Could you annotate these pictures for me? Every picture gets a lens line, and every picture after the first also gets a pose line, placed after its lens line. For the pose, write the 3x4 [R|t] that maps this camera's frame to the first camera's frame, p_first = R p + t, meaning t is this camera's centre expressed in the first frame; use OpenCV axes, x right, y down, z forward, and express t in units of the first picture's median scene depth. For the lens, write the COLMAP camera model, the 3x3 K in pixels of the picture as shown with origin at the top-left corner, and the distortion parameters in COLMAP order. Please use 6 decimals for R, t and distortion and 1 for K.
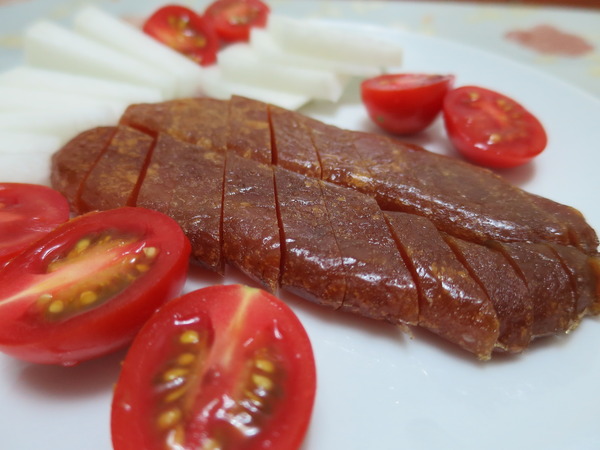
lens RADIAL K [[409.6, 0, 300.0], [0, 409.6, 225.0], [0, 0, 1]] dist [-0.037318, -0.000468]
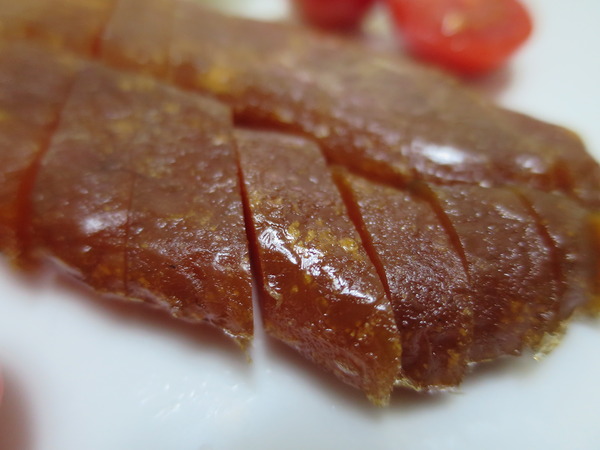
lens RADIAL K [[409.6, 0, 300.0], [0, 409.6, 225.0], [0, 0, 1]] dist [-0.037318, -0.000468]
pose [[0.999810, 0.002128, 0.019399, 0.333199], [-0.004672, 0.991230, 0.132064, 0.027503], [-0.018948, -0.132129, 0.991051, 0.491066]]
